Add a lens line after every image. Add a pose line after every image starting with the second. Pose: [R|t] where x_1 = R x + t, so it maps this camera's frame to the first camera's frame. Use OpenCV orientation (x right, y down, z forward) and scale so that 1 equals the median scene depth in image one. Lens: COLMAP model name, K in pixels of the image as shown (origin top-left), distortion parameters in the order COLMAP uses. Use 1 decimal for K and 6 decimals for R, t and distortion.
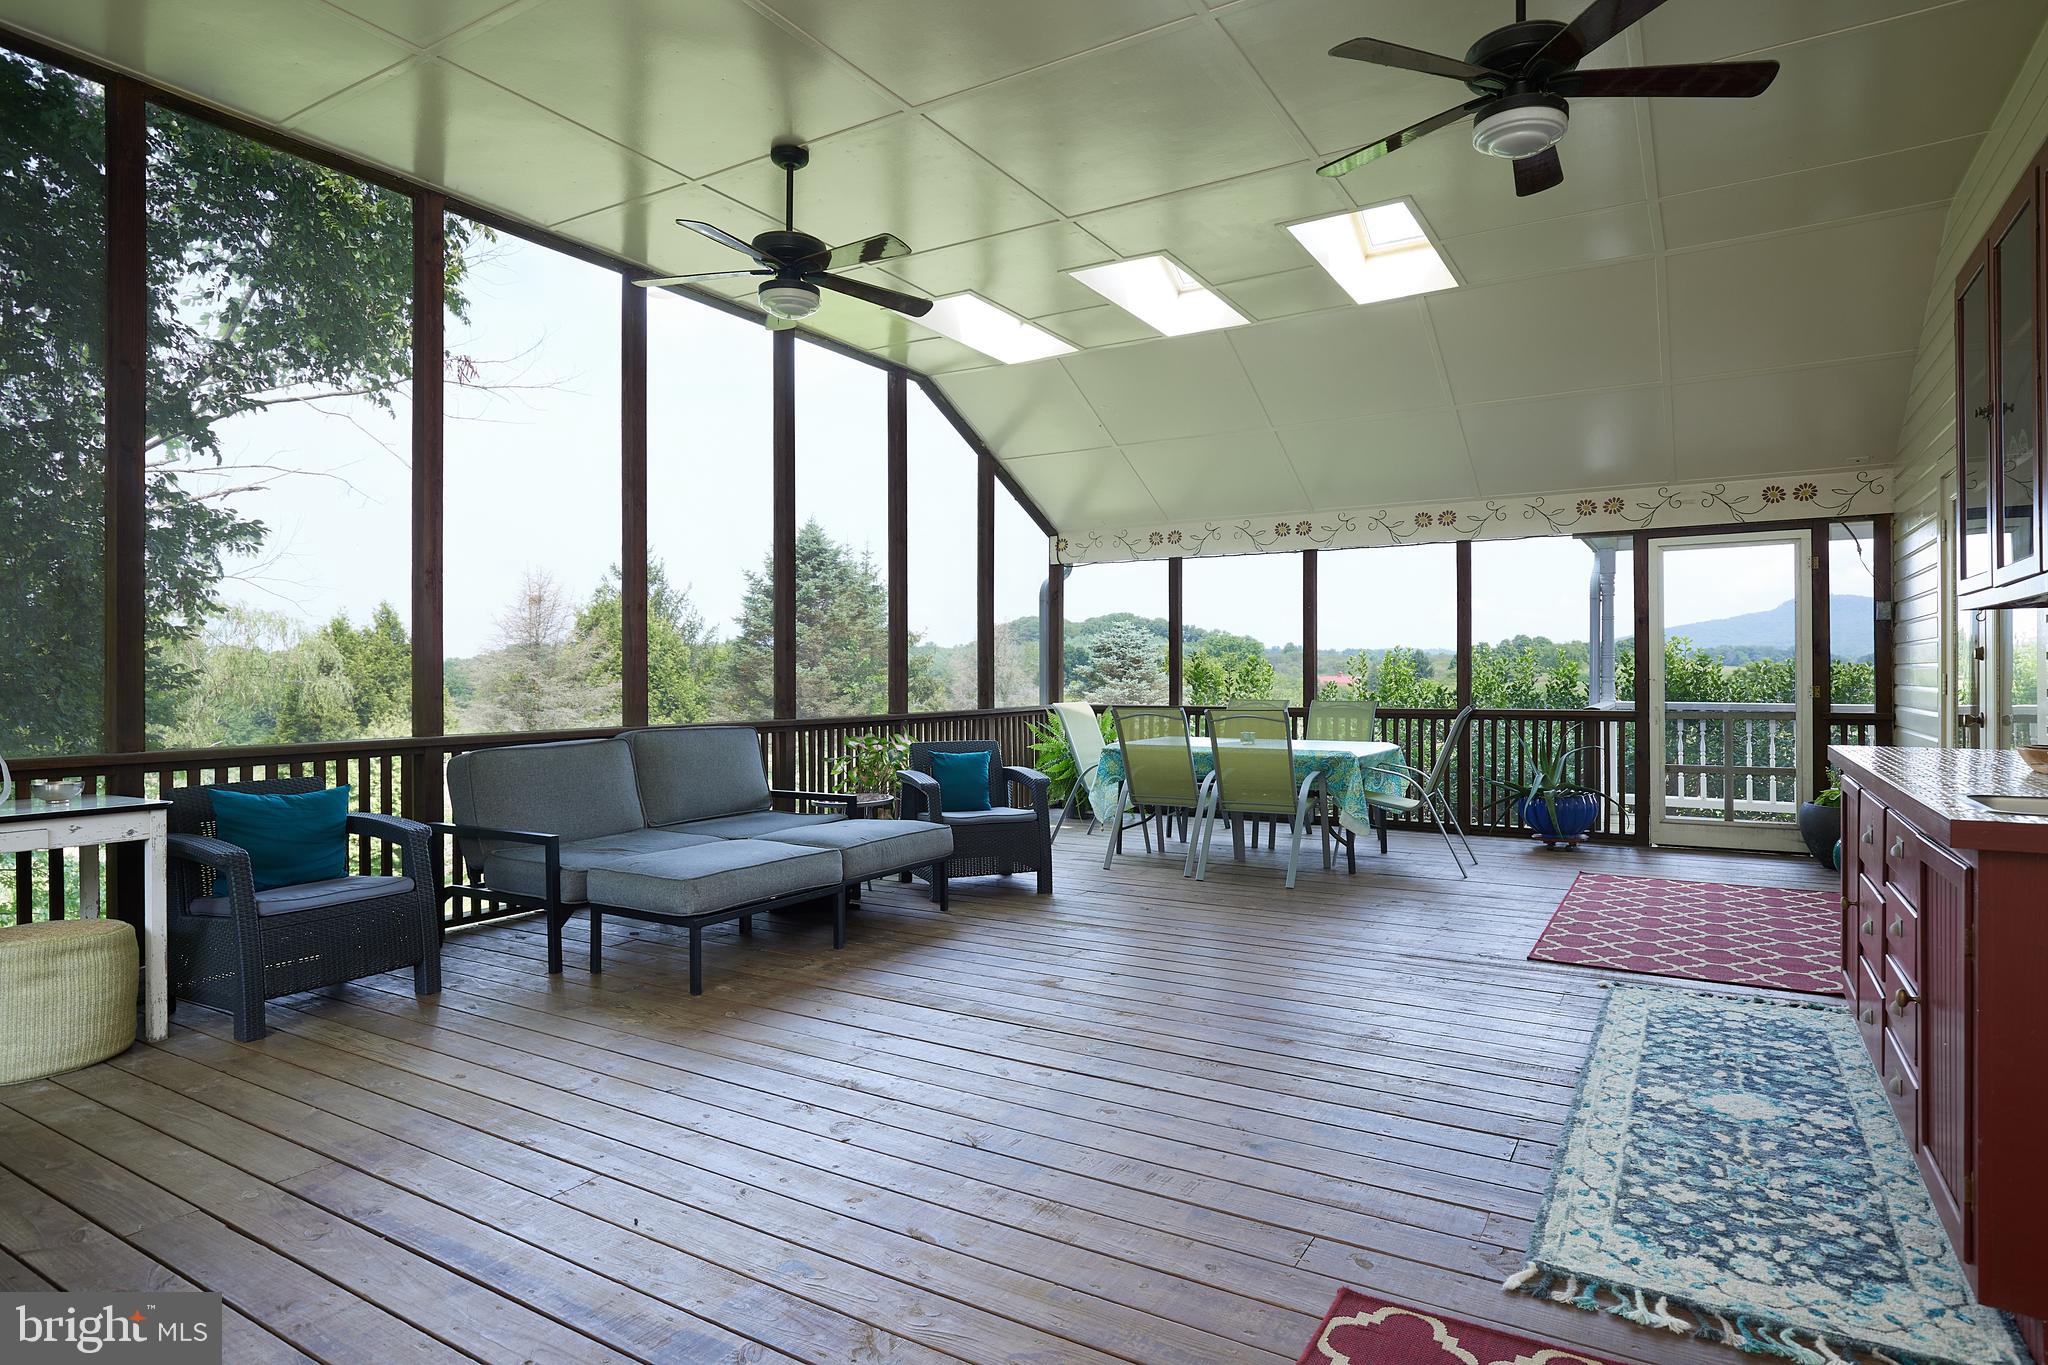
lens RADIAL K [[1102.4, 0, 1024.1], [0, 1102.4, 676.9], [0, 0, 1]] dist [-0.019881, -0.003788]
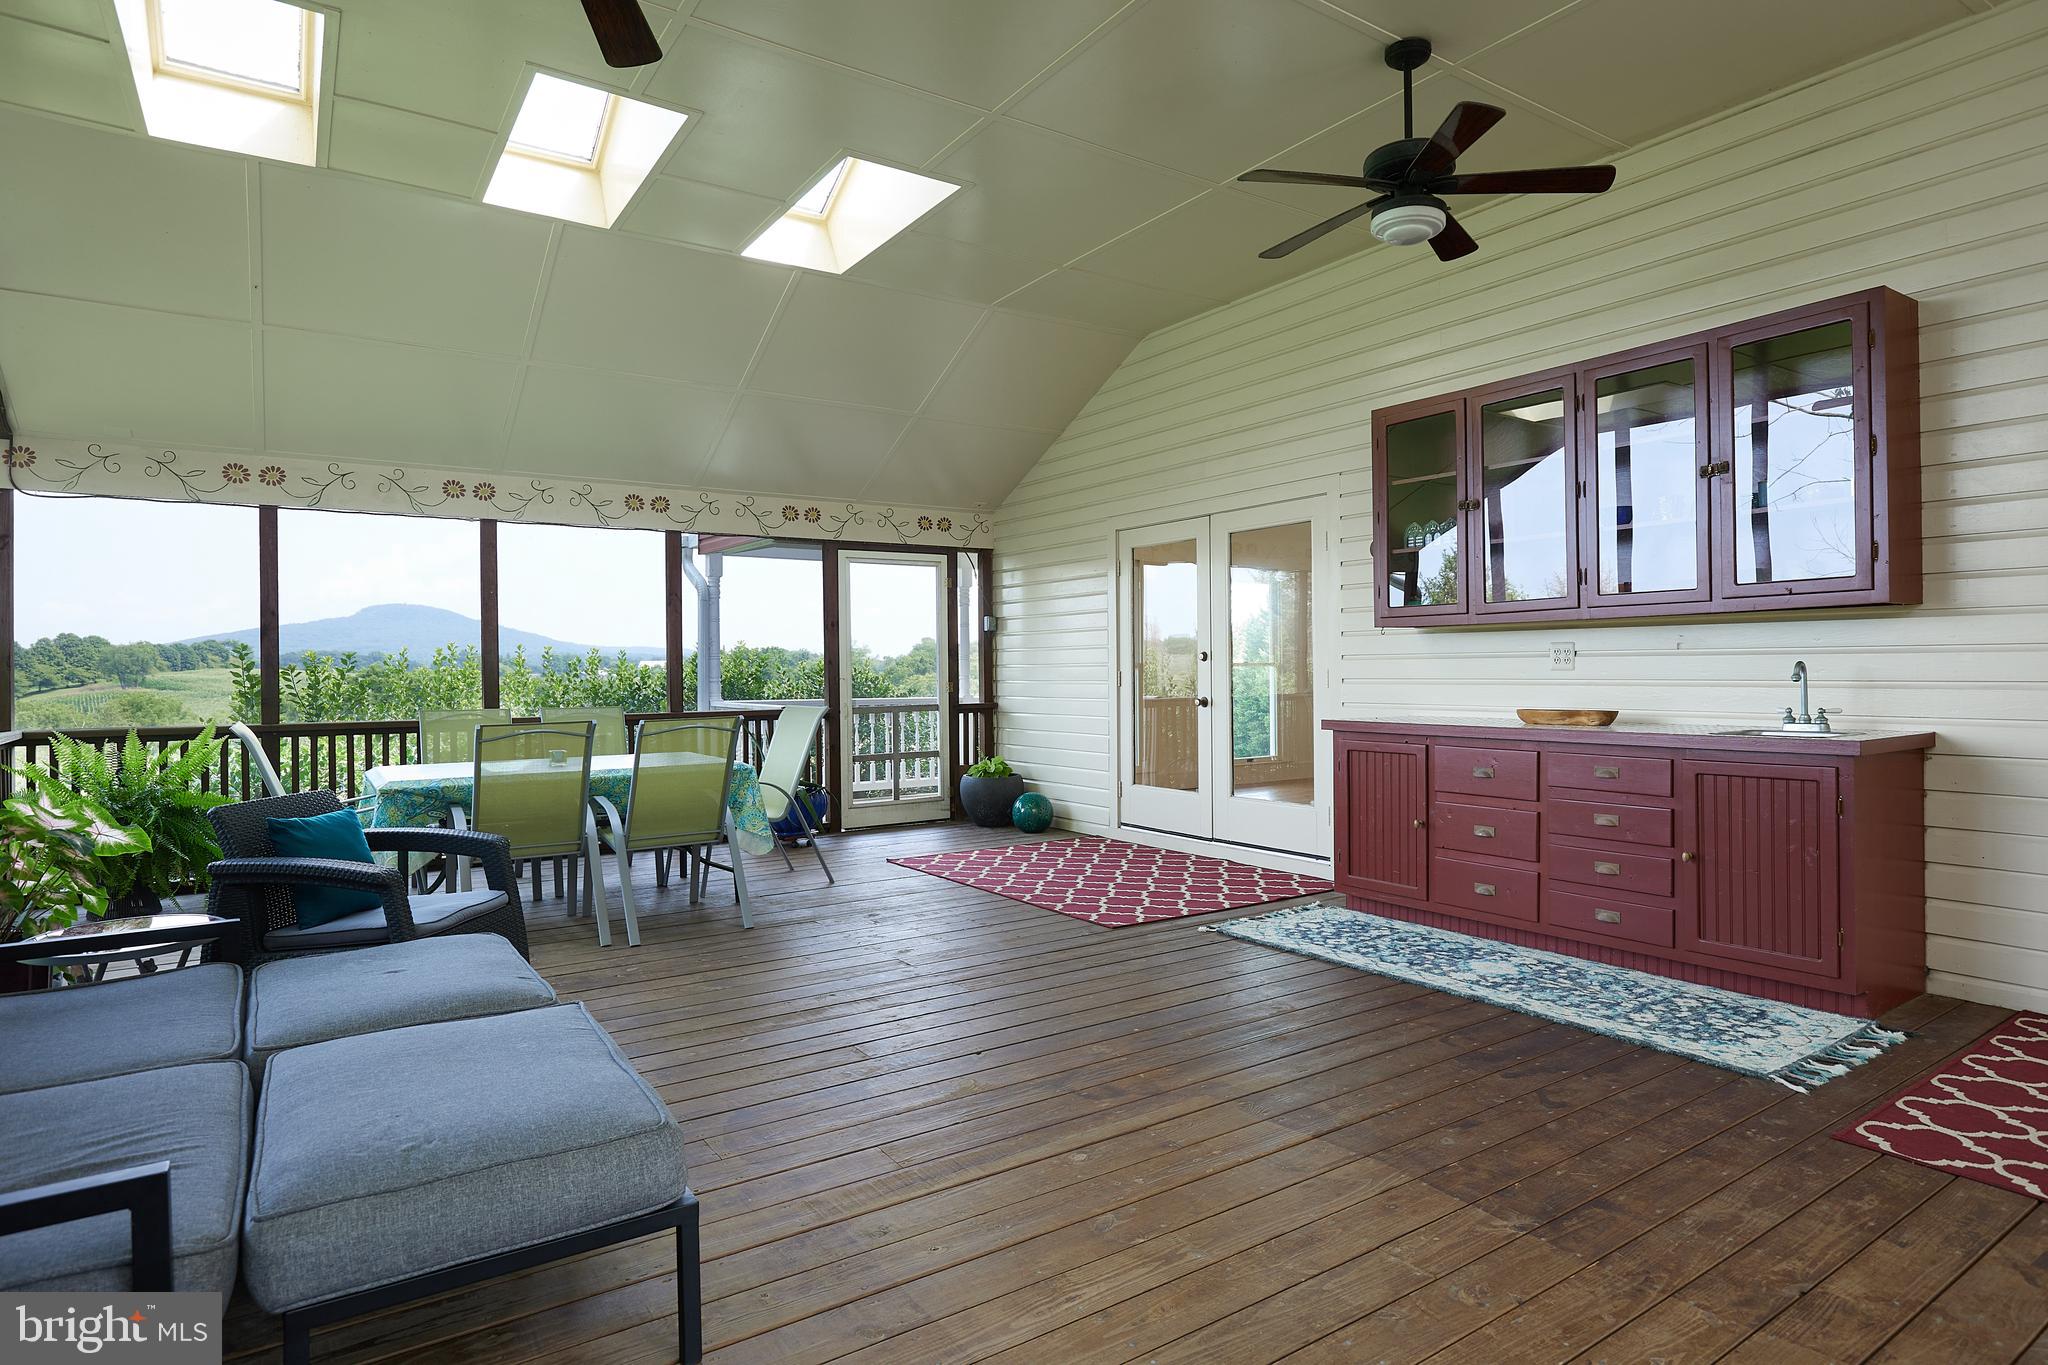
lens RADIAL K [[1102.4, 0, 1024.2], [0, 1102.4, 679.4], [0, 0, 1]] dist [-0.019881, -0.003788]
pose [[0.409476, -0.008660, 0.912280, -0.950445], [0.009754, 0.999939, 0.005114, -0.000506], [-0.912269, 0.006805, 0.409536, 1.005577]]
